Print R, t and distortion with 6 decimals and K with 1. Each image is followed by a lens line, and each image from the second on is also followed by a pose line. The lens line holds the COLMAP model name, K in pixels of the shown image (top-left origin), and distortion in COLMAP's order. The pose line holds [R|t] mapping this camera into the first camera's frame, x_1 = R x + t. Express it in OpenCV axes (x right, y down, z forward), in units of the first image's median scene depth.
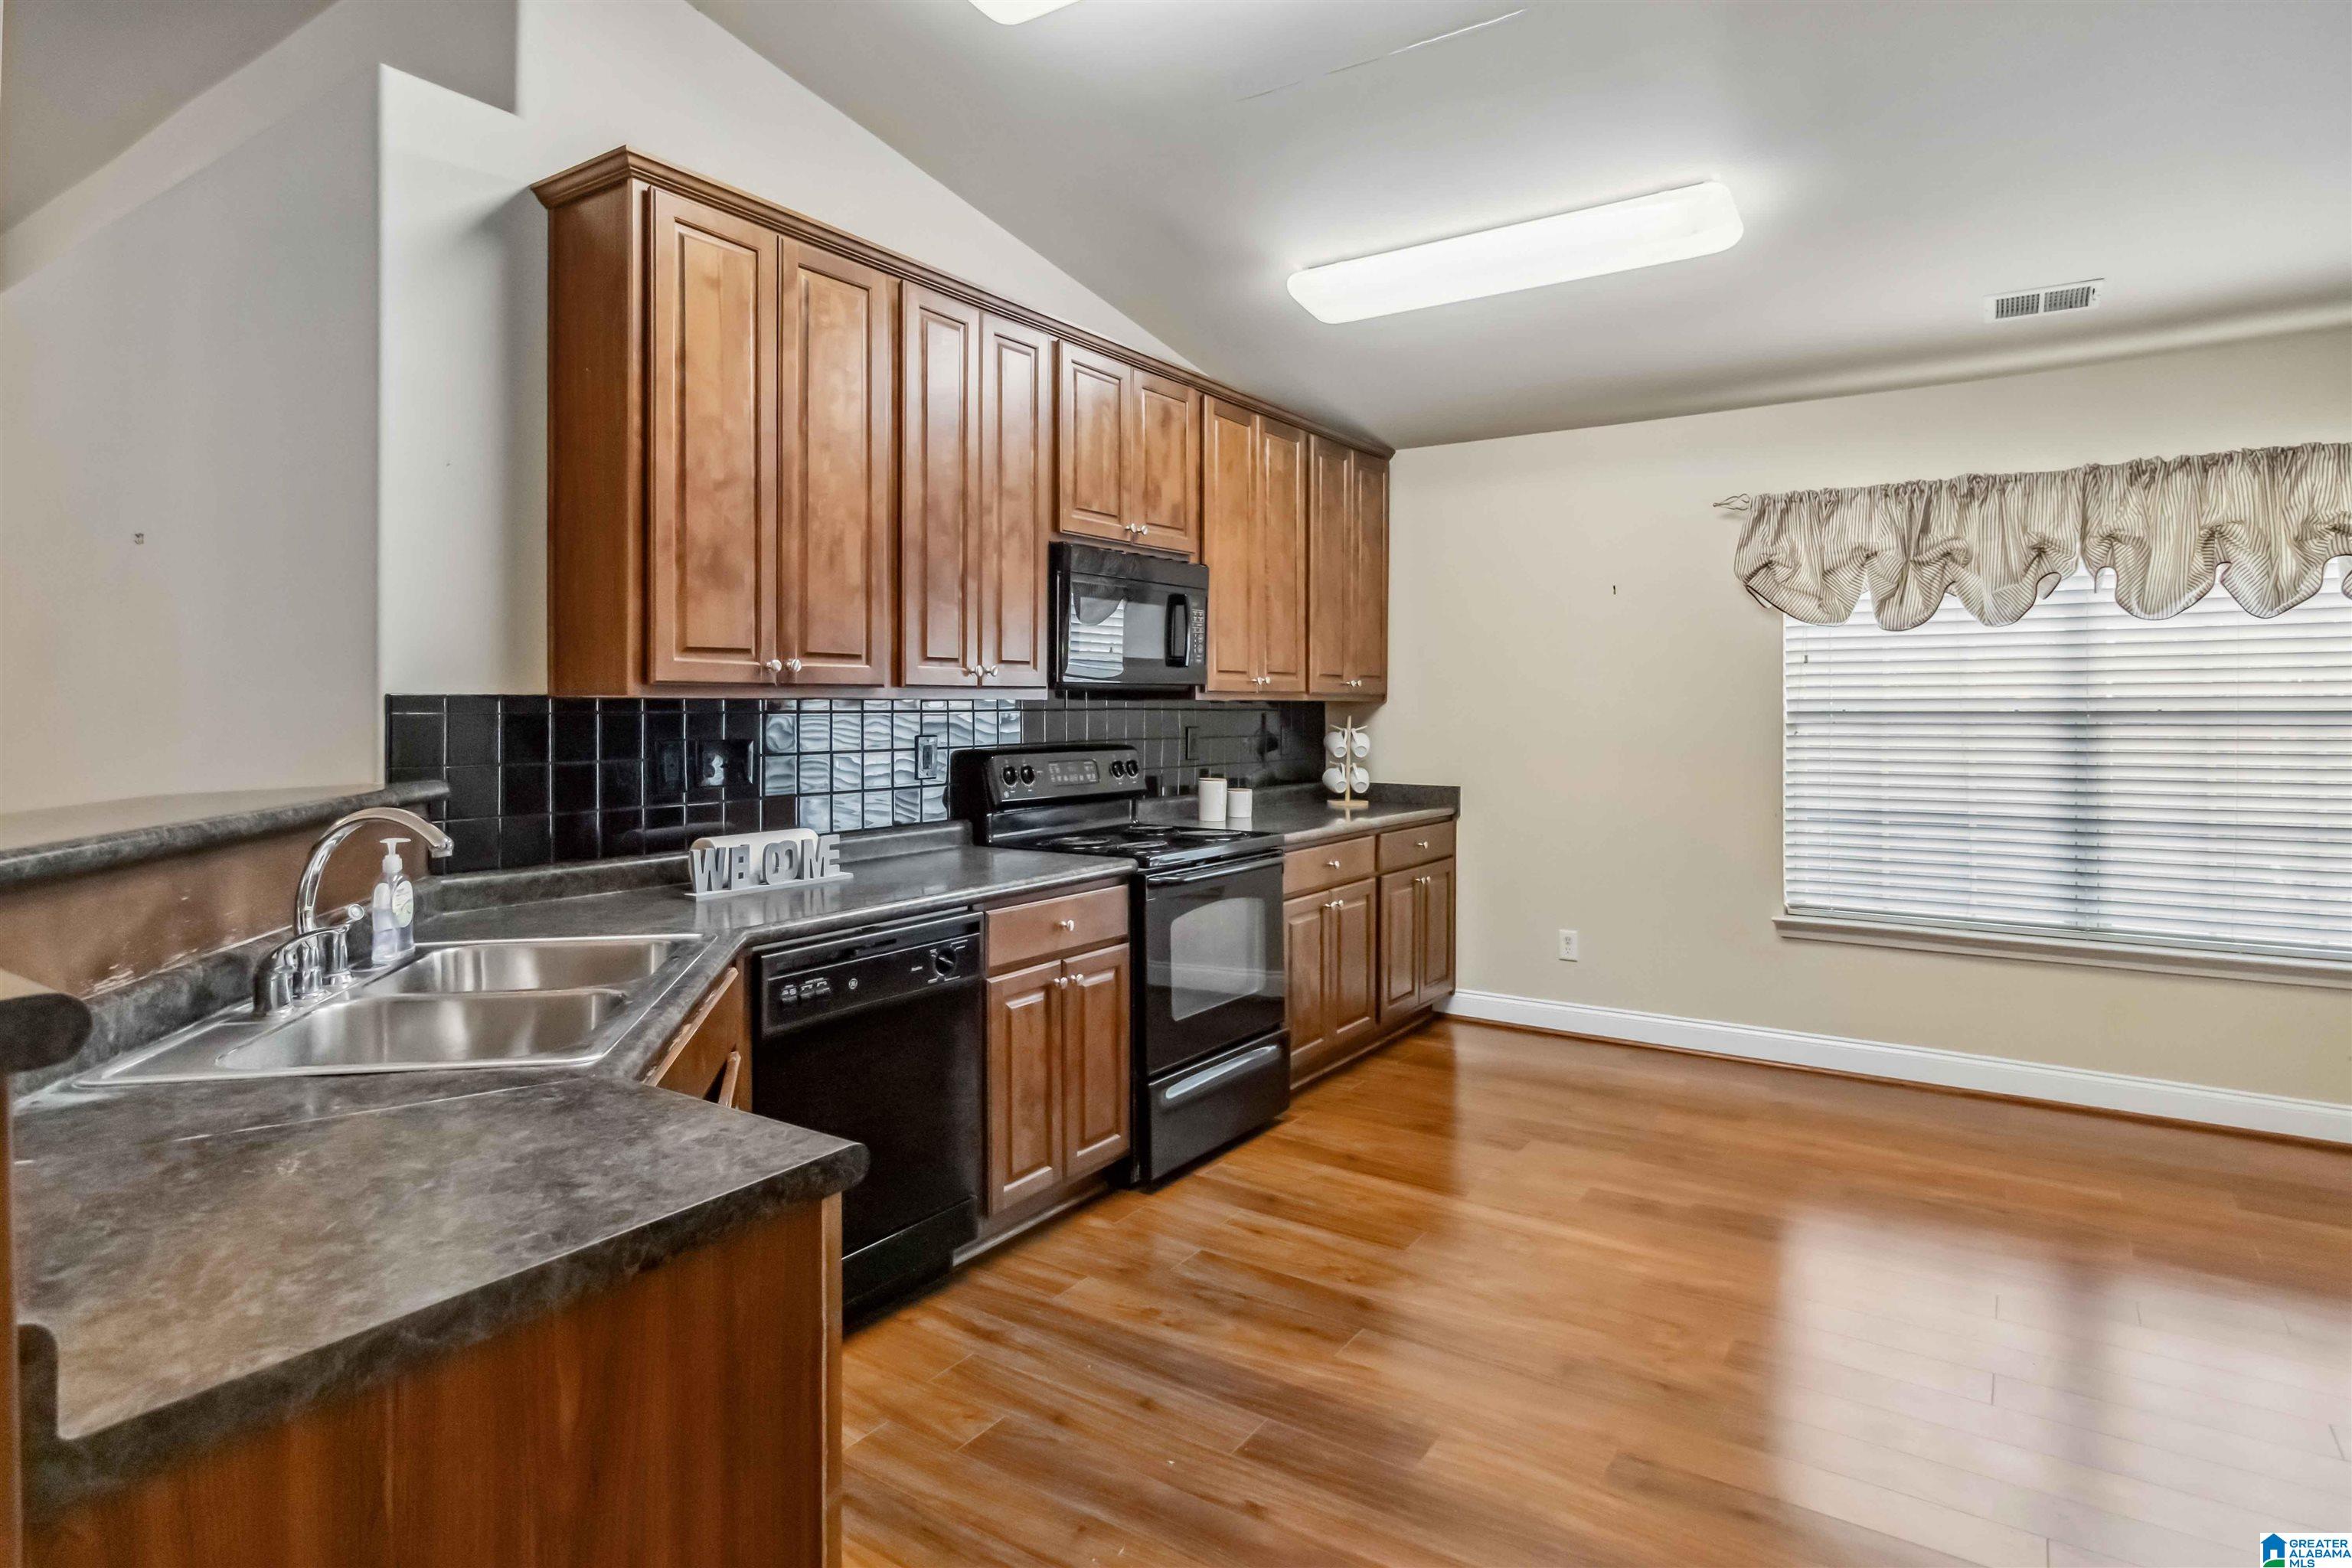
lens RADIAL K [[1258.2, 0, 1183.6], [0, 1258.2, 714.1], [0, 0, 1]] dist [0.004416, 0.000208]
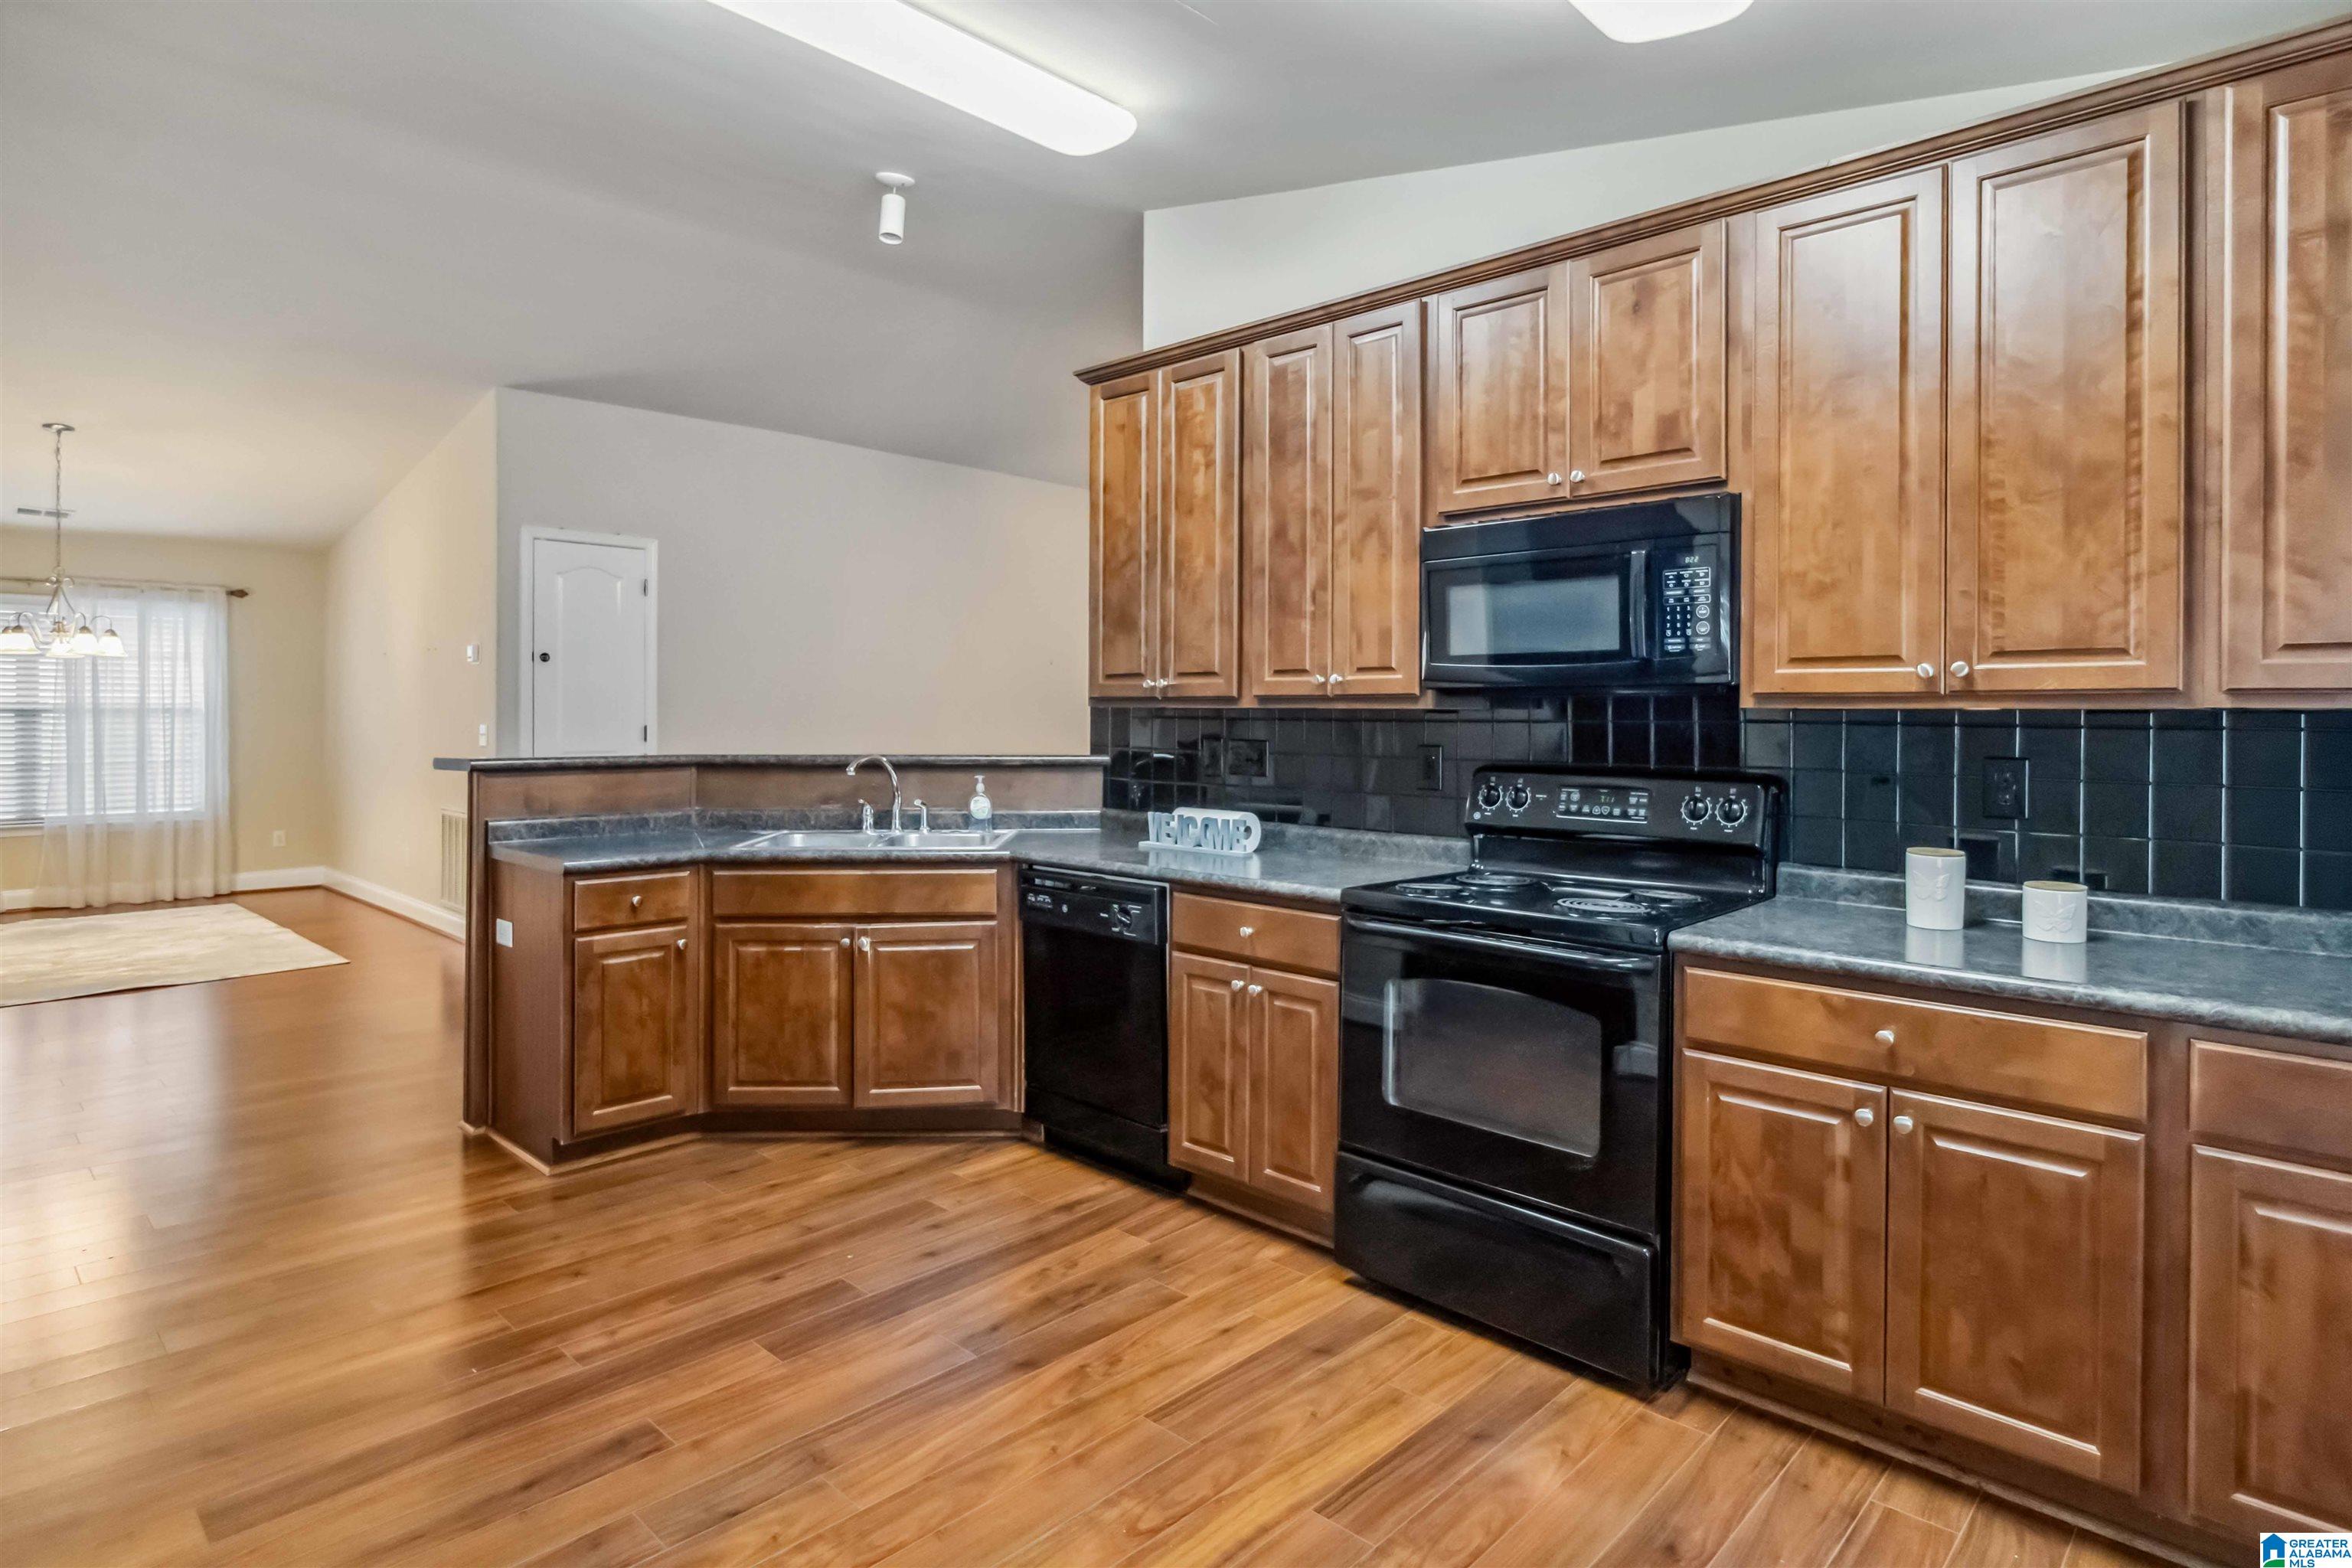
lens RADIAL K [[1258.2, 0, 1183.6], [0, 1258.2, 714.1], [0, 0, 1]] dist [0.004416, 0.000208]
pose [[-0.173093, 0.001175, -0.984905, 0.982777], [-0.011734, 0.999926, 0.003255, -0.009870], [0.984836, 0.012121, -0.173066, 1.211456]]
